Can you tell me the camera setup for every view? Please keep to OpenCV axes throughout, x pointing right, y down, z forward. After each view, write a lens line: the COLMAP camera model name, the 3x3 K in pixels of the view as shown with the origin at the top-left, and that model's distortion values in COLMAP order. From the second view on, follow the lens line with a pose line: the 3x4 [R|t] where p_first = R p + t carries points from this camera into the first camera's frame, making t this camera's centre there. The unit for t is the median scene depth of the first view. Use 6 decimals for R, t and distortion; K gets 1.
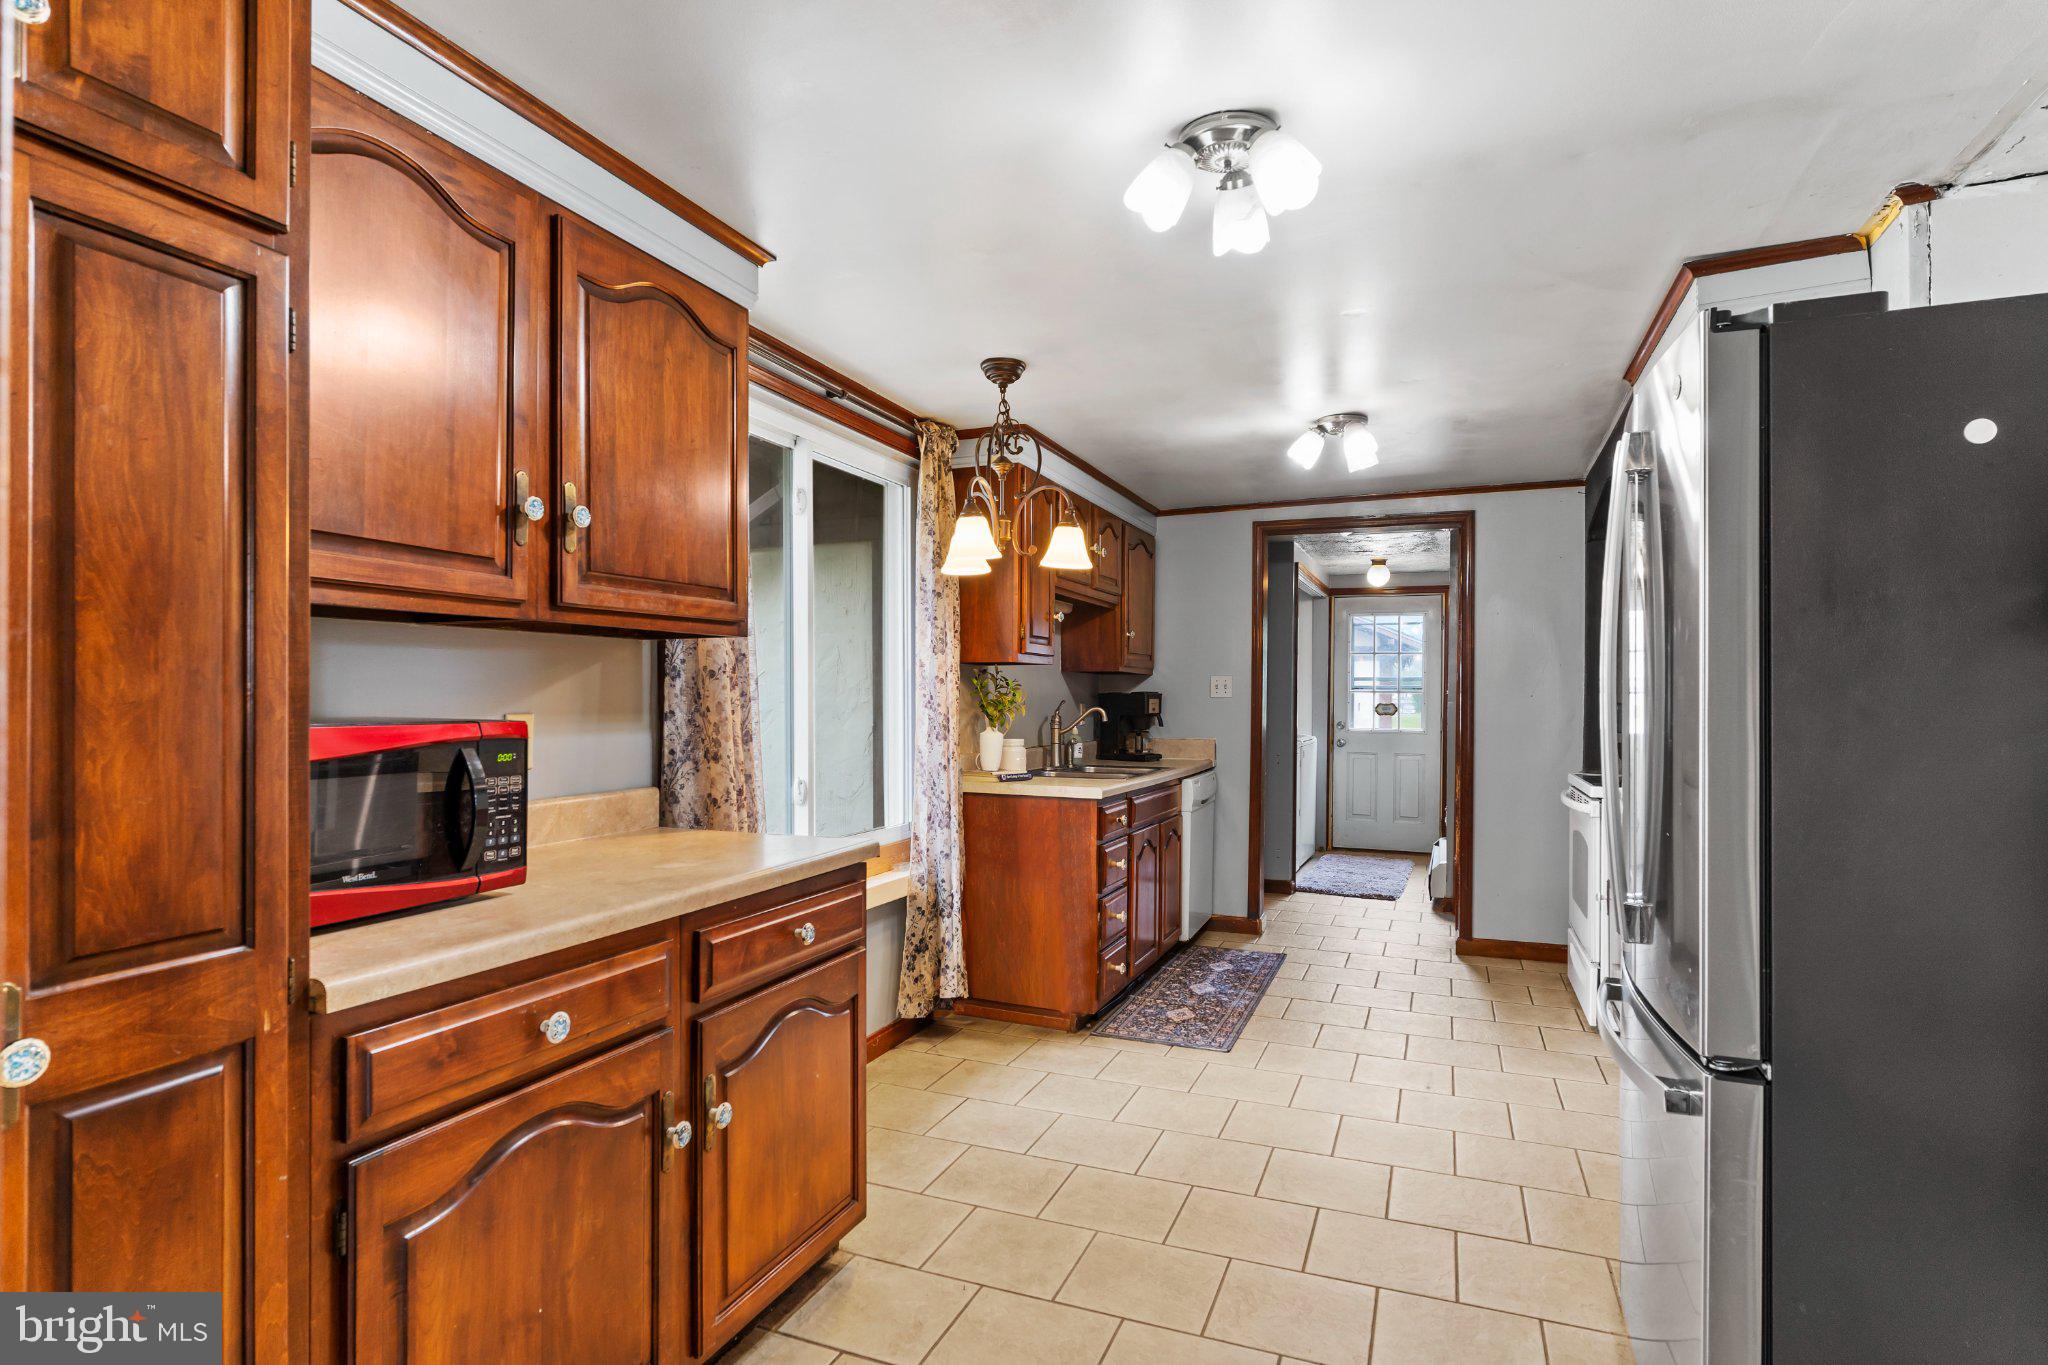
lens RADIAL K [[1024.9, 0, 1024.0], [0, 1024.9, 682.5], [0, 0, 1]] dist [-0.029845, -0.000168]
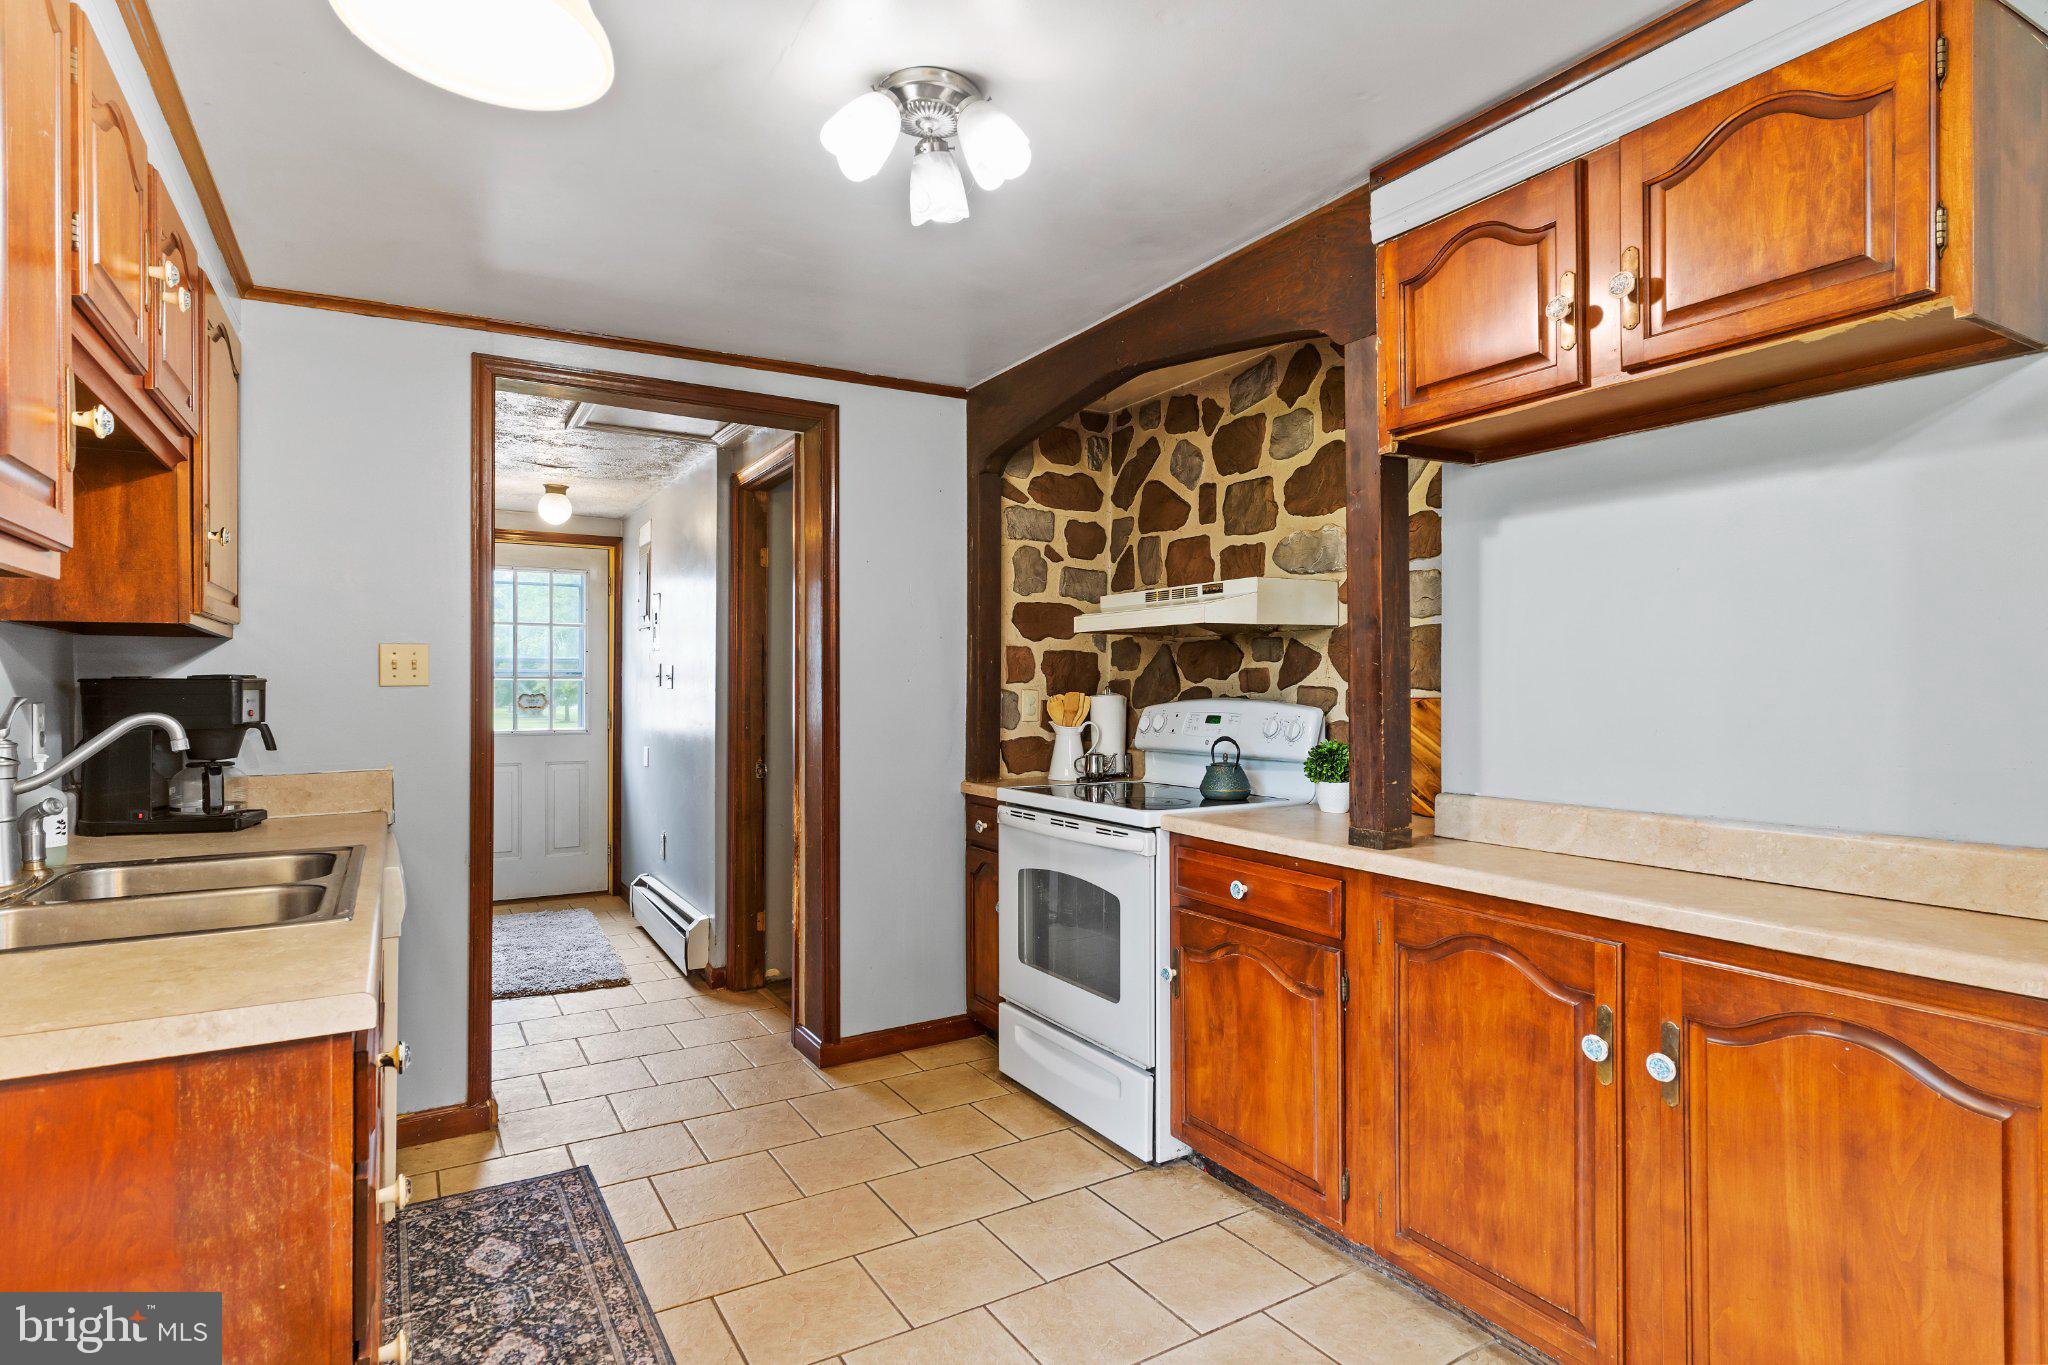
lens RADIAL K [[1024.9, 0, 1024.0], [0, 1024.9, 682.5], [0, 0, 1]] dist [-0.029845, -0.000168]
pose [[0.589228, -0.006994, 0.807937, -0.033758], [-0.001870, 0.999948, 0.010020, 0.008211], [-0.807965, -0.007415, 0.589184, 0.505019]]
